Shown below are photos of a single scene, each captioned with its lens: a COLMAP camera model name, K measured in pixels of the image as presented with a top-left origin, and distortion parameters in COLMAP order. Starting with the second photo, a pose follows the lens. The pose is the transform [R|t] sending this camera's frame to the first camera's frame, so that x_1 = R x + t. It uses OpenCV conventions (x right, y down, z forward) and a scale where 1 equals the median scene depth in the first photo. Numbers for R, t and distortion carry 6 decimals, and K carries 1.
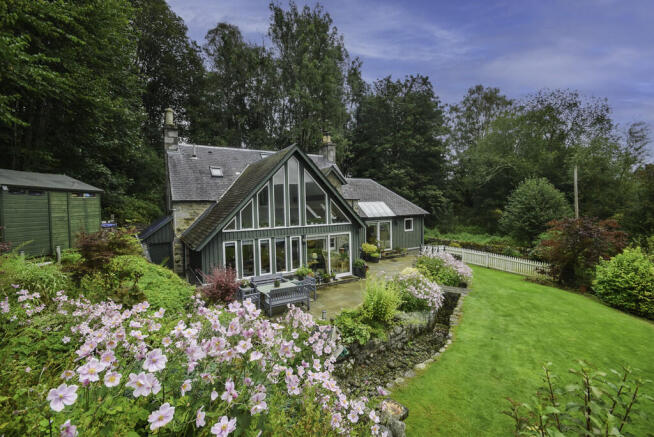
lens RADIAL K [[287.0, 0, 325.4], [0, 287.0, 217.8], [0, 0, 1]] dist [0.002989, -0.007818]
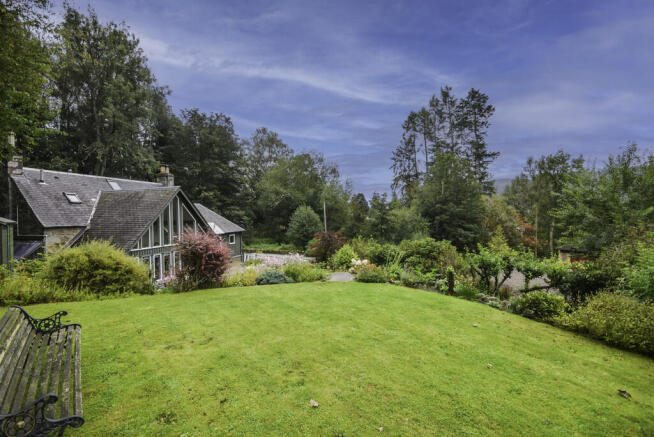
lens RADIAL K [[287.0, 0, 325.4], [0, 287.0, 217.8], [0, 0, 1]] dist [0.002989, -0.007818]
pose [[0.746432, 0.000941, 0.665461, -0.239795], [0.030903, 0.998871, -0.036076, -0.012501], [-0.664743, 0.047493, 0.745561, -0.256180]]
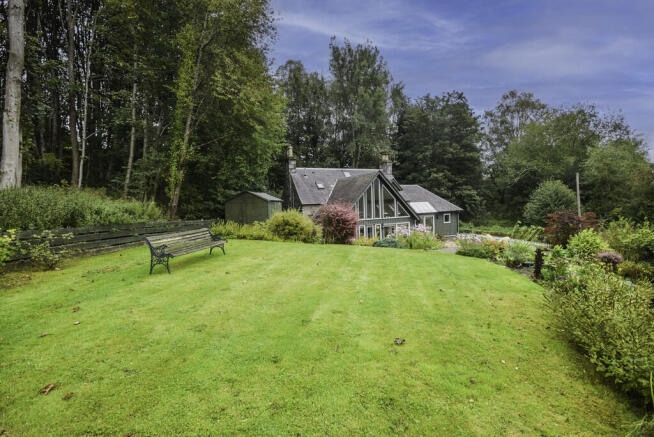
lens RADIAL K [[287.0, 0, 325.4], [0, 287.0, 217.8], [0, 0, 1]] dist [0.002989, -0.007818]
pose [[0.993165, -0.010918, -0.116209, -0.104479], [0.011590, 0.999920, 0.005109, 0.006485], [0.116144, -0.006421, 0.993212, -0.351380]]
